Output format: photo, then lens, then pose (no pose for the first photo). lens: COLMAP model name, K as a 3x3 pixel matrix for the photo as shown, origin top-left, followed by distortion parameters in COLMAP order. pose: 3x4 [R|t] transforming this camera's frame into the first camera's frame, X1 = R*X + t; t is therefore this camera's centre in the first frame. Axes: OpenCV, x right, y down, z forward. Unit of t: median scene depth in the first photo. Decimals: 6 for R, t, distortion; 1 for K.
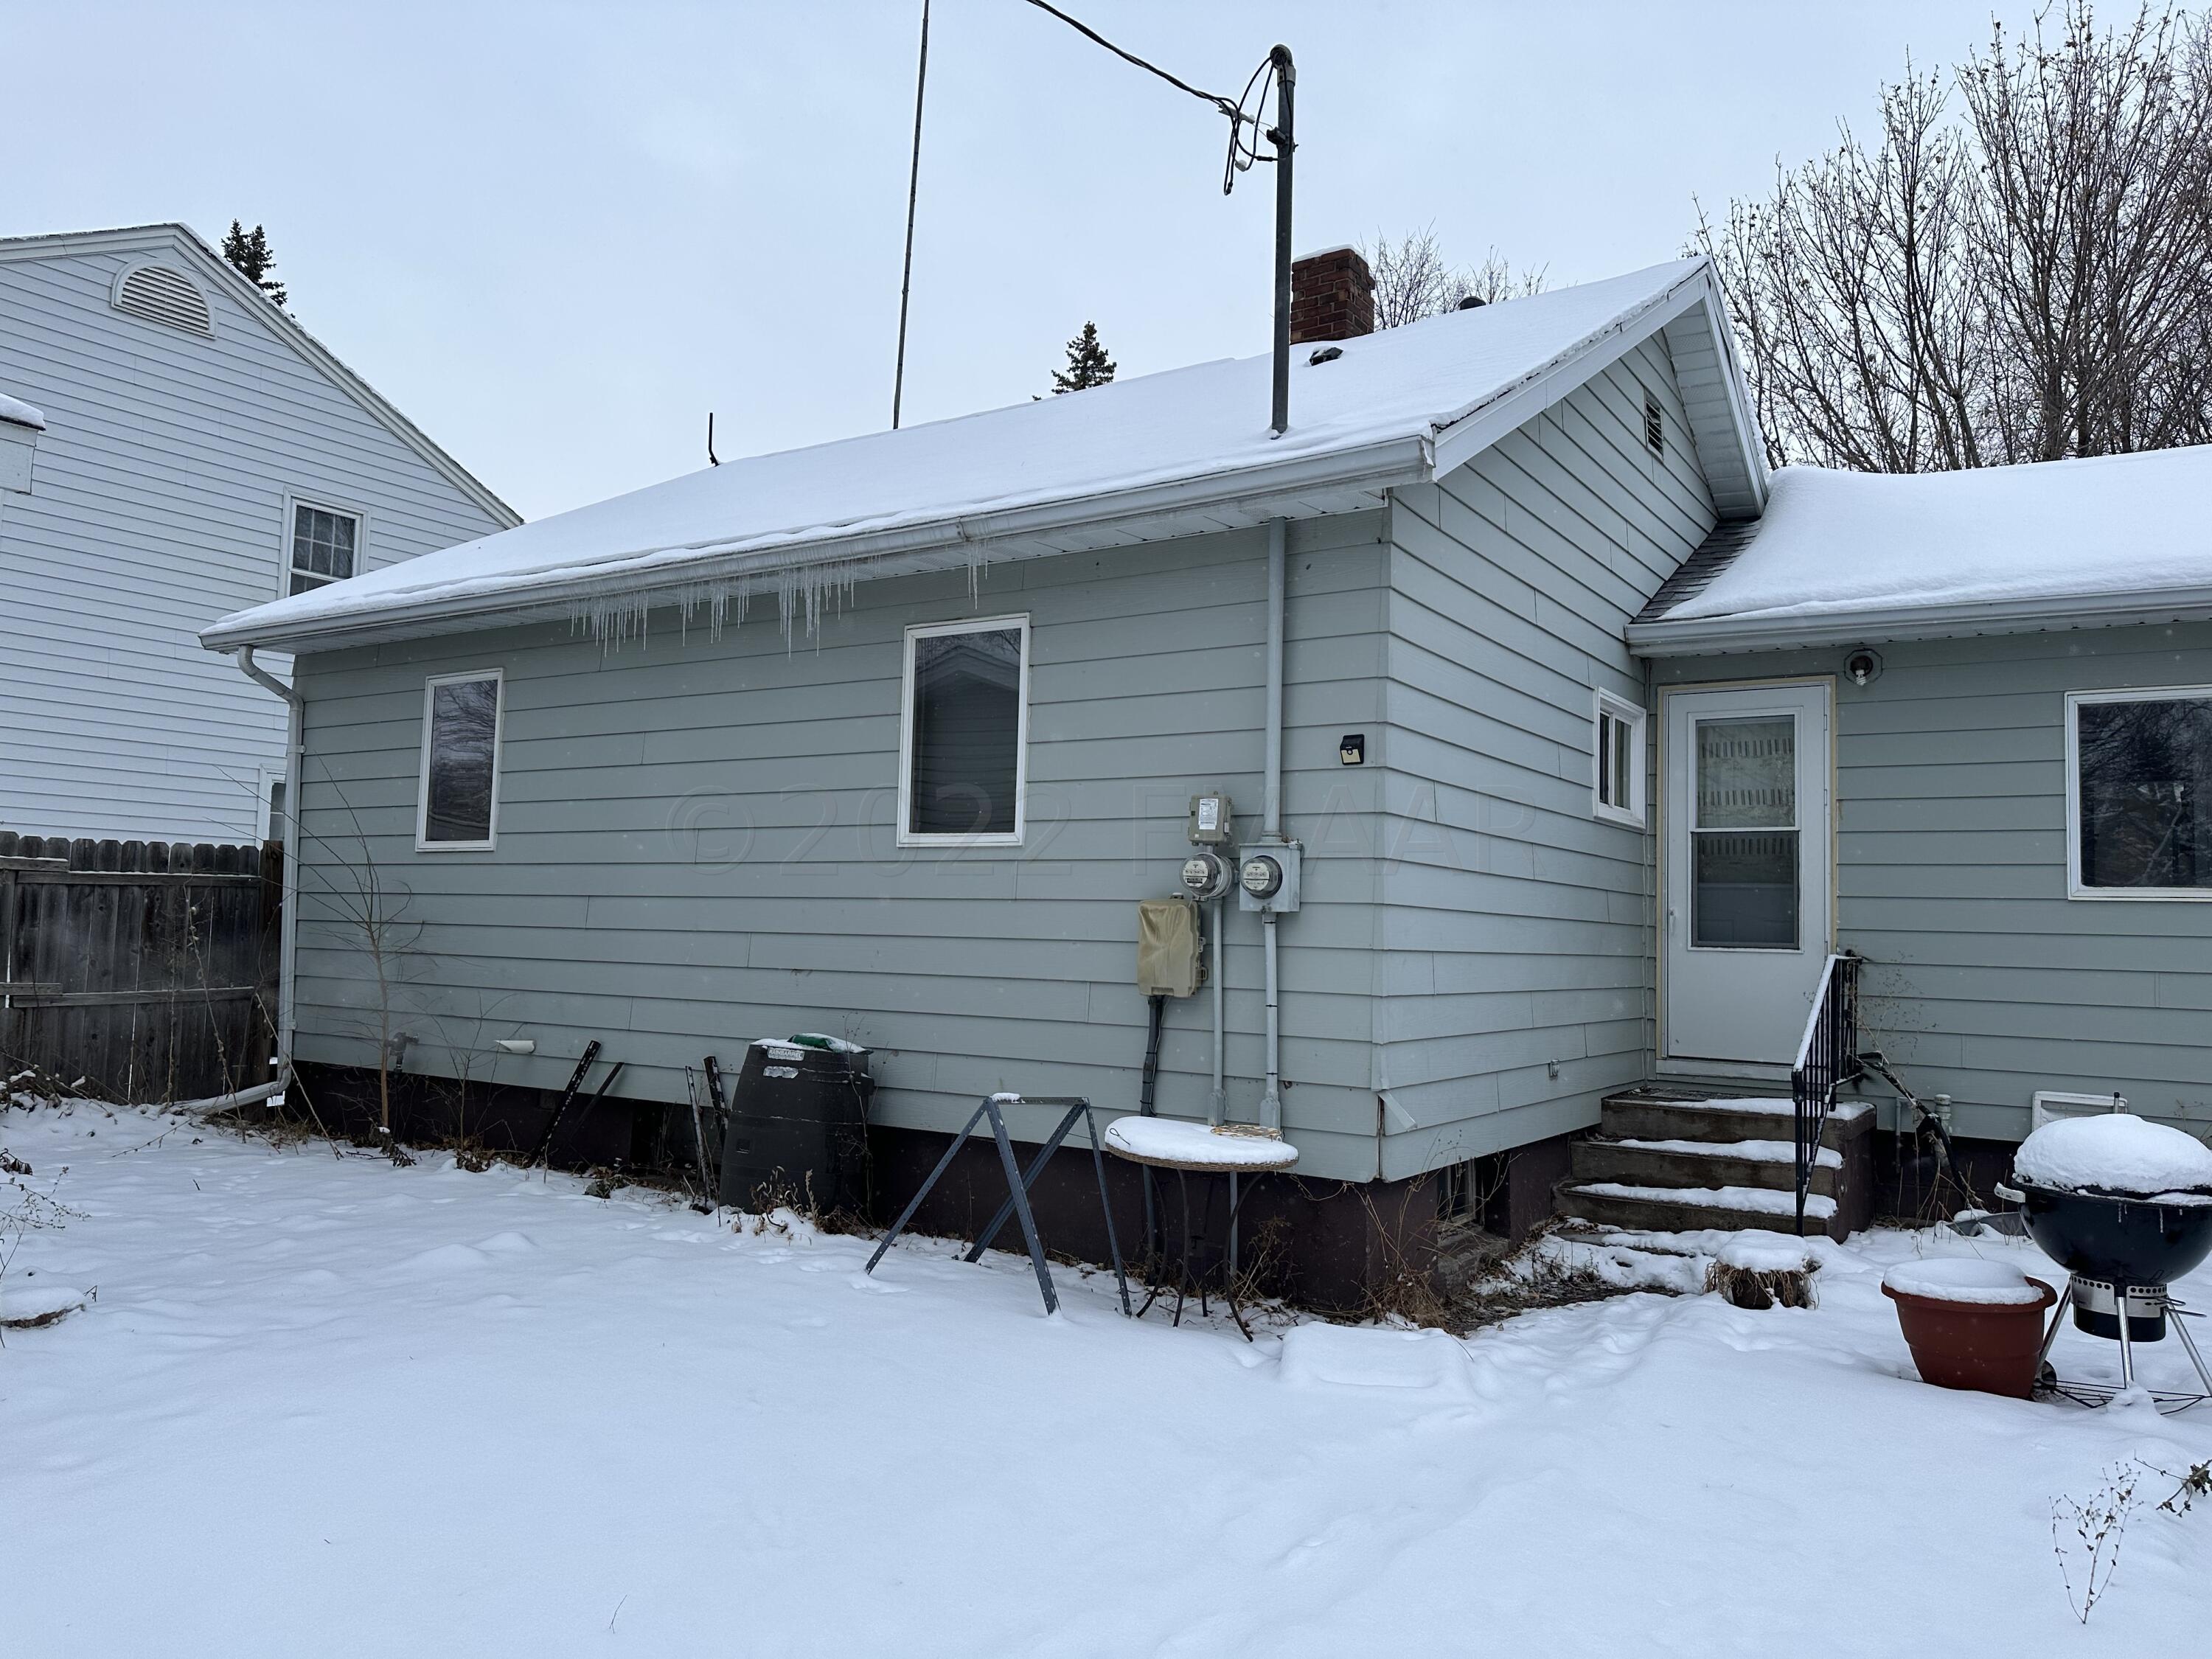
lens RADIAL K [[1558.1, 0, 1095.7], [0, 1558.1, 822.5], [0, 0, 1]] dist [0.070948, -0.086111]
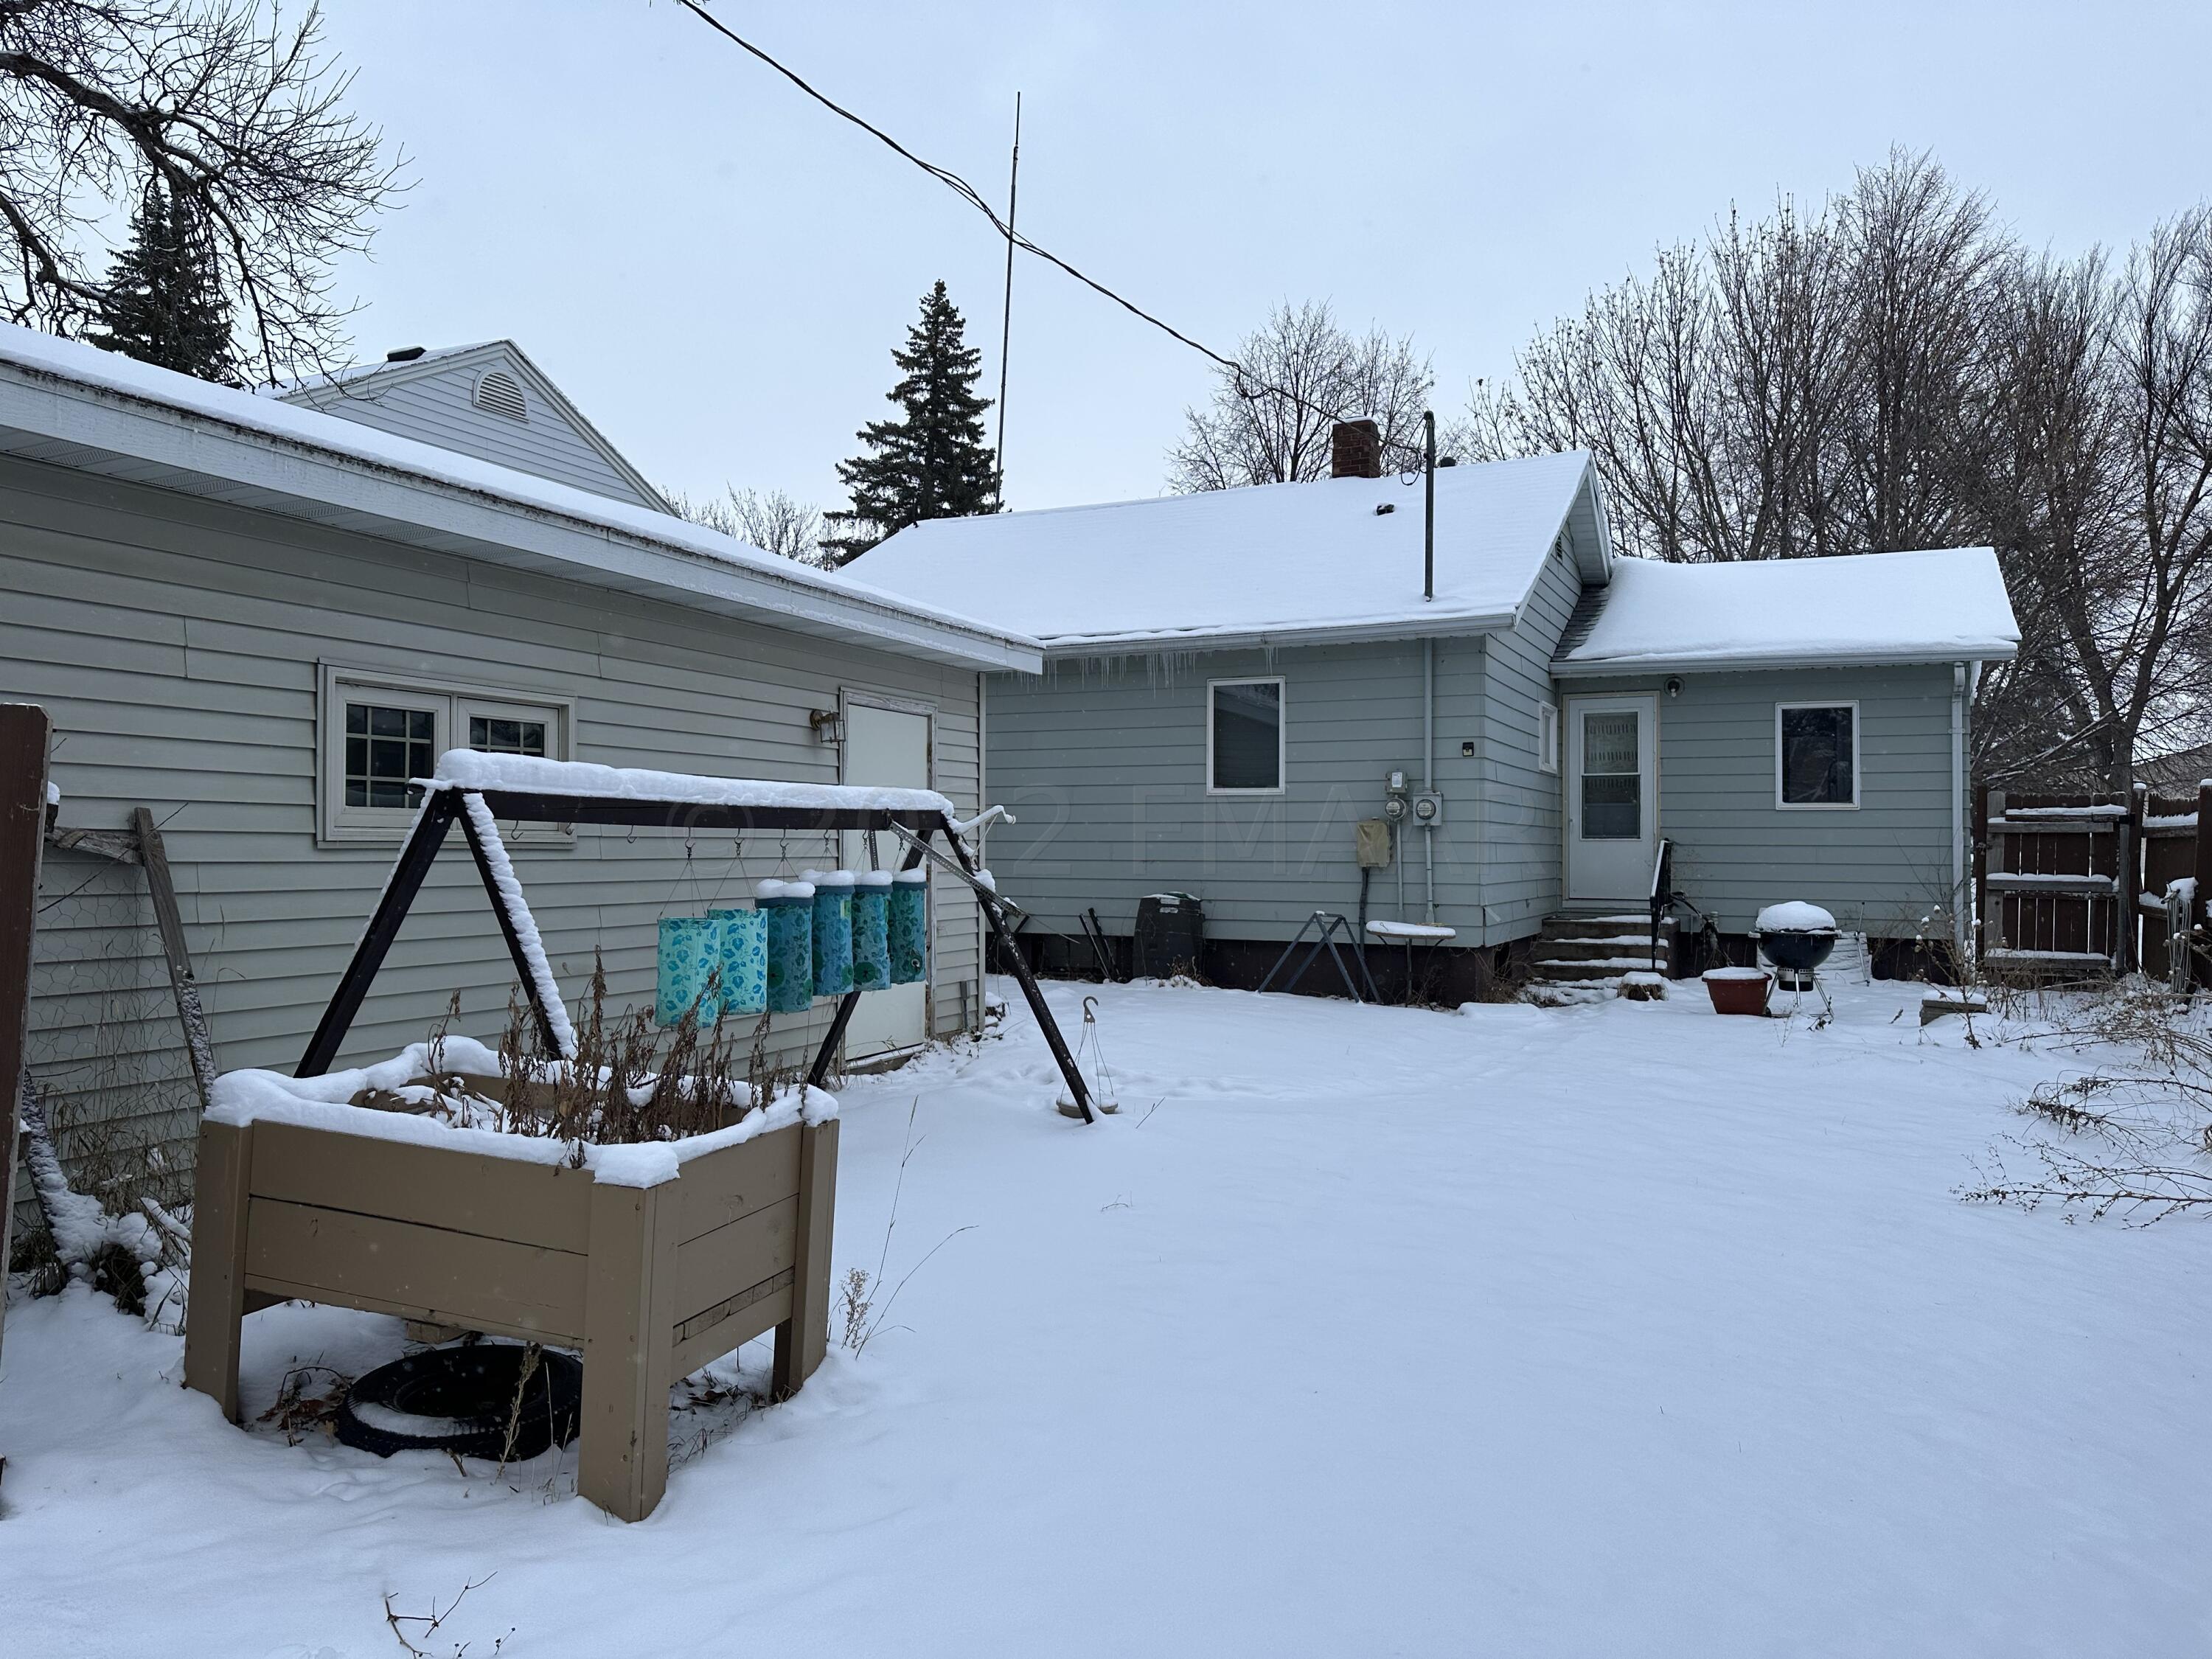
lens RADIAL K [[1504.0, 0, 1101.2], [0, 1504.0, 818.8], [0, 0, 1]] dist [0.094246, -0.147154]
pose [[0.989882, -0.019605, 0.140529, -0.514341], [0.011595, 0.998273, 0.057593, -0.063067], [-0.141416, -0.055381, 0.988400, -0.807586]]
